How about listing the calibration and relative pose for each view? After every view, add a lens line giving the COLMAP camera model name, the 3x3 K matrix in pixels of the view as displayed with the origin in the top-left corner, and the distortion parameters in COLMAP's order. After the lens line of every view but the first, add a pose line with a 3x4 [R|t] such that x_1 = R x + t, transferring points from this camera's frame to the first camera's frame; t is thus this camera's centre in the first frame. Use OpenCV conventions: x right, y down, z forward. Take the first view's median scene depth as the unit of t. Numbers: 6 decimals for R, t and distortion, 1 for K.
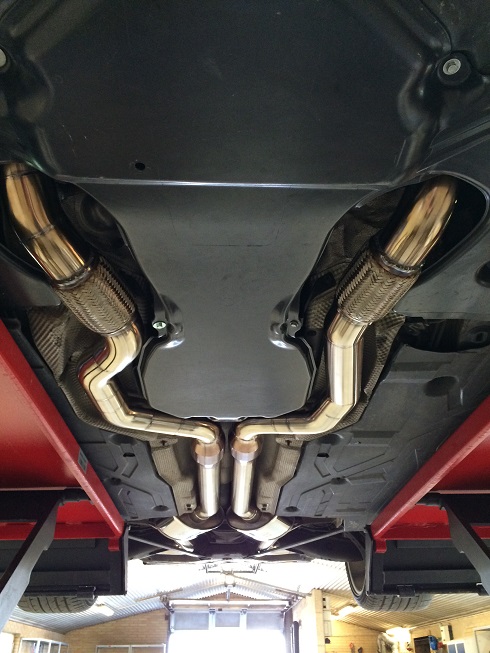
lens RADIAL K [[548.7, 0, 245.0], [0, 548.7, 326.5], [0, 0, 1]] dist [0.005271, 0.001073]
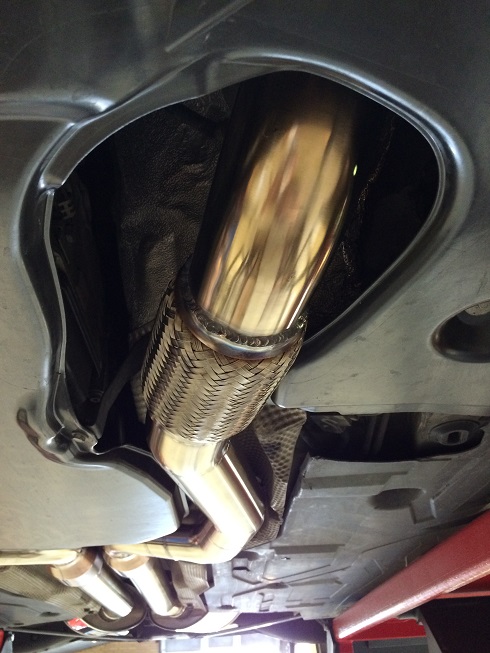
lens RADIAL K [[590.2, 0, 245.0], [0, 590.2, 326.5], [0, 0, 1]] dist [-0.007911, -0.009844]
pose [[0.998885, -0.031359, 0.035293, 0.207748], [0.031763, 0.999436, -0.010926, -0.085962], [-0.034931, 0.012035, 0.999317, 0.435592]]
